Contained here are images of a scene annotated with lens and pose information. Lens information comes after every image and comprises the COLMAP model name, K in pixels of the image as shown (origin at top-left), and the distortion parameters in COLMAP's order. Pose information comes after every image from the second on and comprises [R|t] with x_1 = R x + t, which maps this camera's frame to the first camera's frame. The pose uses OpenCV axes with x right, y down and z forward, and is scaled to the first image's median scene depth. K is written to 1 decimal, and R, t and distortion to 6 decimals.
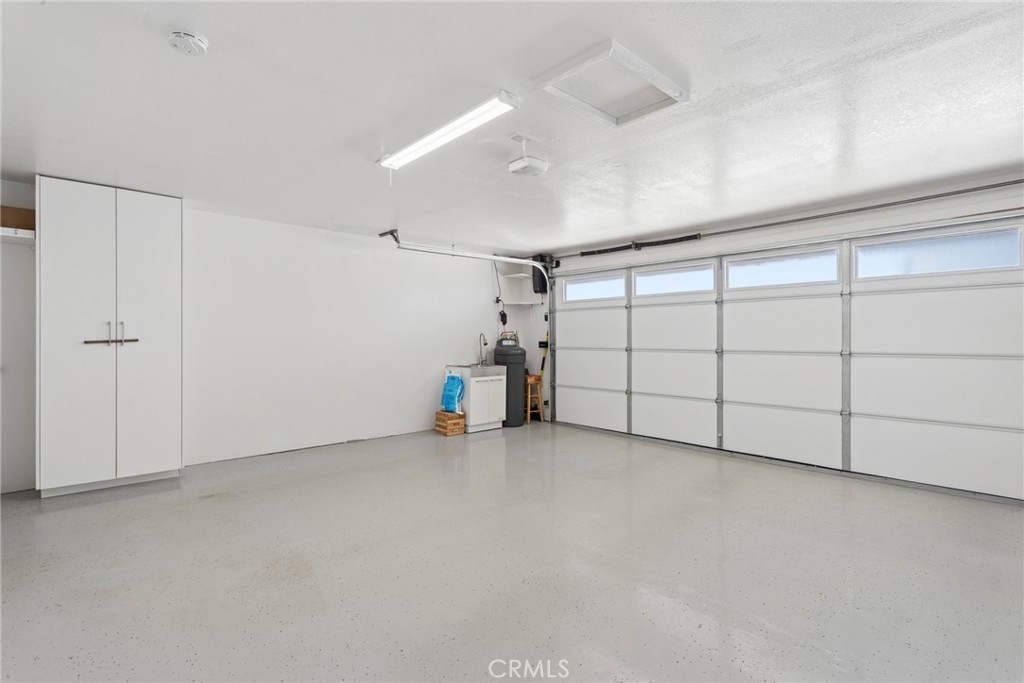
lens RADIAL K [[503.3, 0, 510.8], [0, 503.3, 336.8], [0, 0, 1]] dist [0.079974, 0.000232]
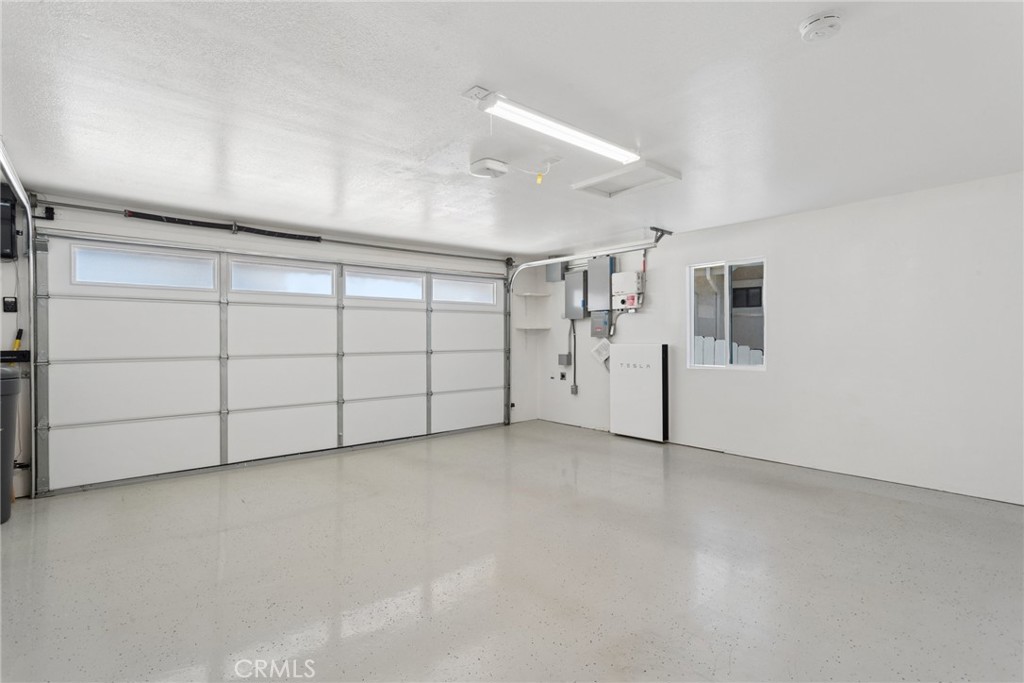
lens RADIAL K [[484.6, 0, 509.2], [0, 484.6, 338.7], [0, 0, 1]] dist [0.002221, 0.001334]
pose [[0.040331, 0.003242, 0.999181, -0.556591], [0.006249, 0.999974, -0.003497, 0.001865], [-0.999167, 0.006385, 0.040310, 0.591677]]
